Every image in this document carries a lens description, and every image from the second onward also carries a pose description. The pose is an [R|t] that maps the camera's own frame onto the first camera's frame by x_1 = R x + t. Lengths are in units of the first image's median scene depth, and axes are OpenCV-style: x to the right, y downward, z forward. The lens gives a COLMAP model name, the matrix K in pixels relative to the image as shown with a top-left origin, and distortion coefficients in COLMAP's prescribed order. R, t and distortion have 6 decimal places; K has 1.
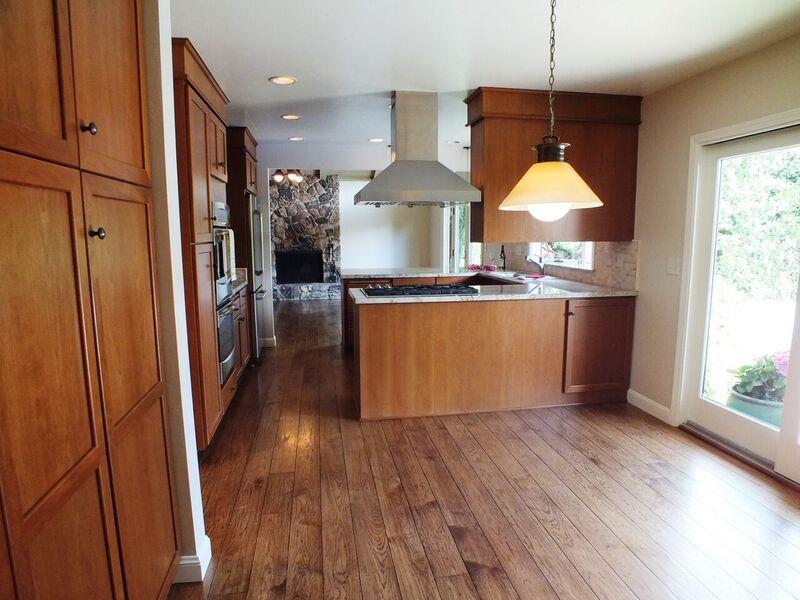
lens RADIAL K [[515.9, 0, 406.7], [0, 515.9, 305.2], [0, 0, 1]] dist [-0.053061, 0.024654]
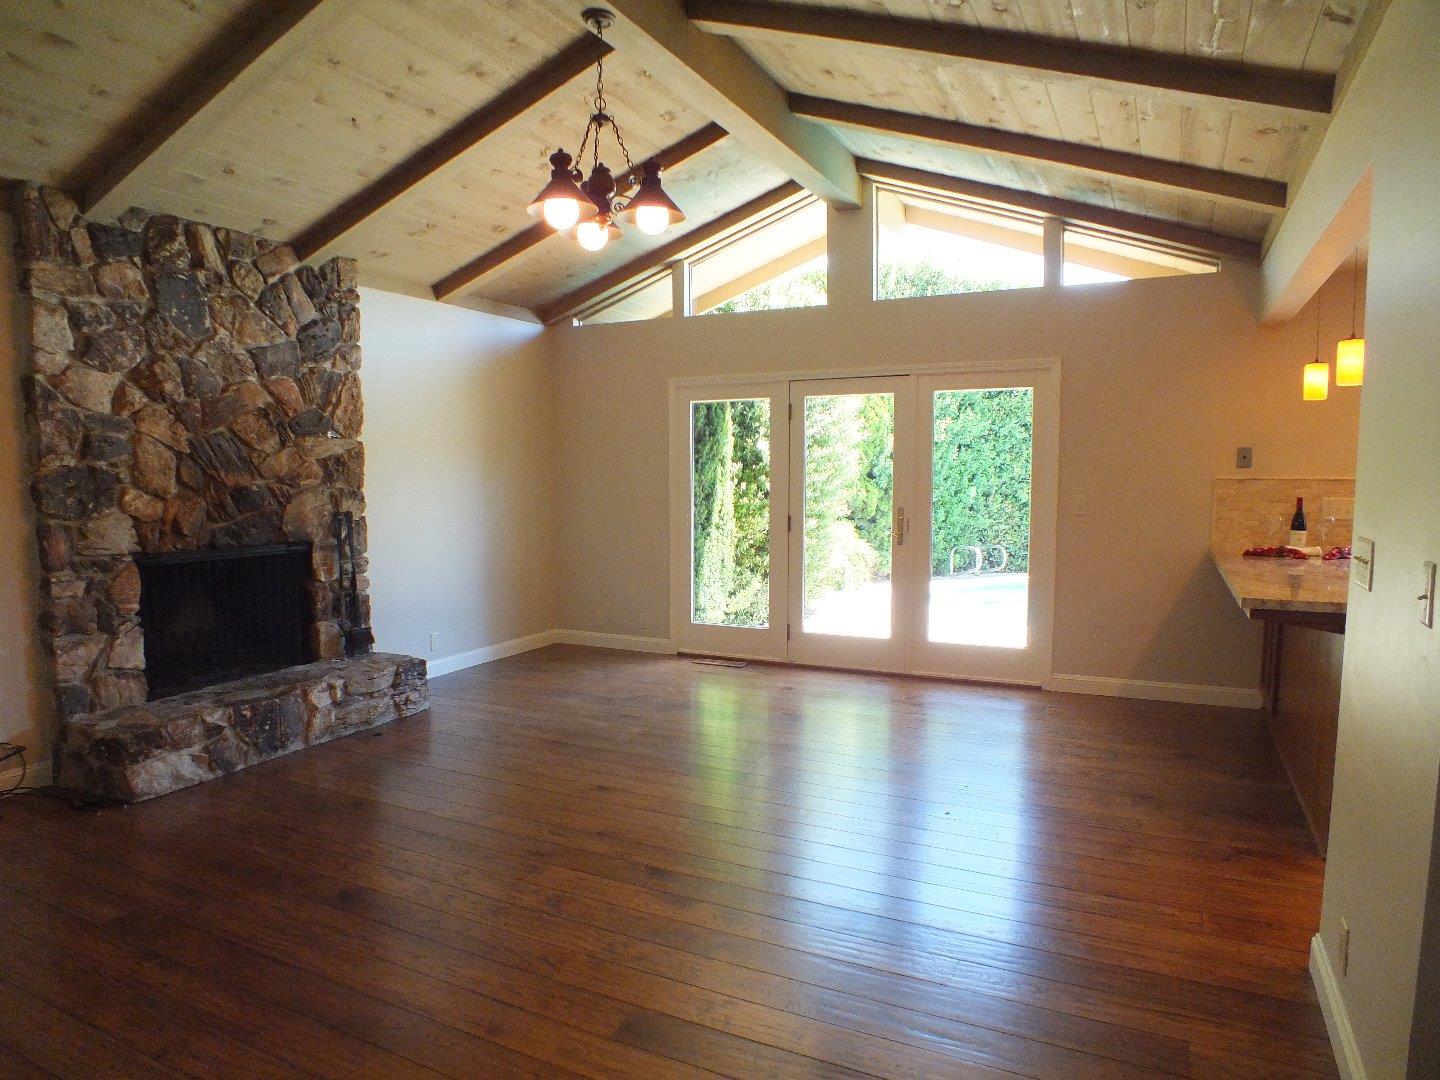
lens RADIAL K [[928.7, 0, 714.3], [0, 928.7, 539.0], [0, 0, 1]] dist [-0.053061, 0.024654]
pose [[0.589629, -0.060334, 0.805418, -0.623497], [0.115723, 0.993228, -0.010315, -0.115962], [-0.799341, 0.099288, 0.592618, 0.842417]]
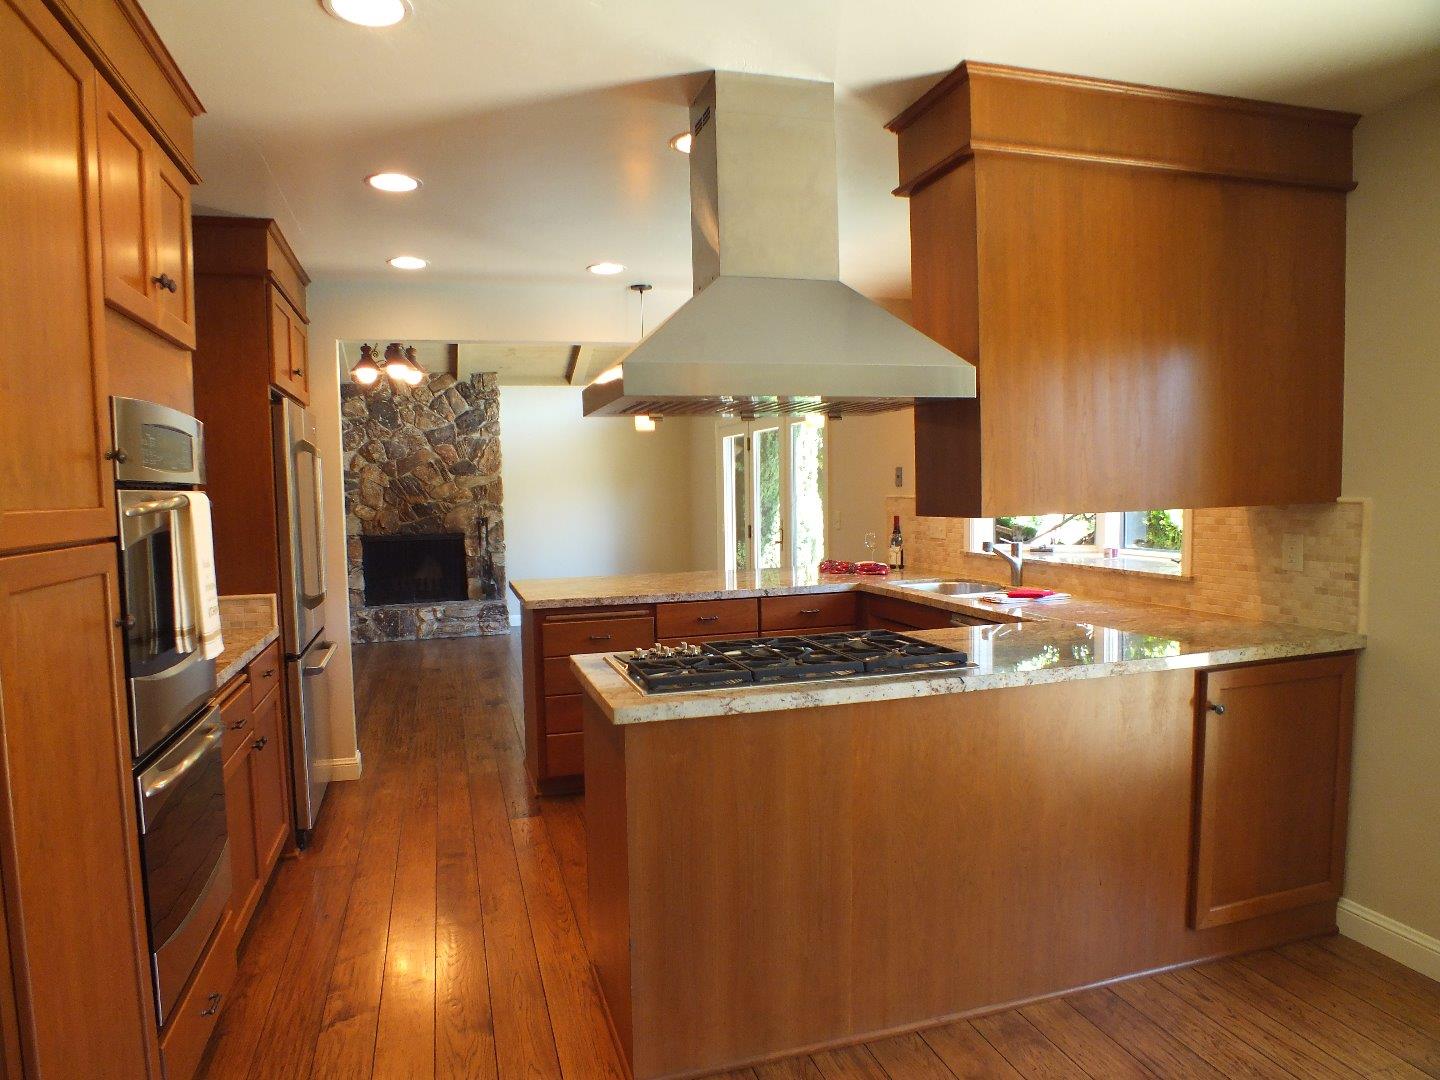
lens RADIAL K [[928.7, 0, 706.5], [0, 928.7, 547.9], [0, 0, 1]] dist [-0.053061, 0.024654]
pose [[0.994307, -0.026212, 0.103283, -0.048258], [0.034000, 0.996650, -0.074385, -0.031700], [-0.100987, 0.077473, 0.991867, 0.212970]]
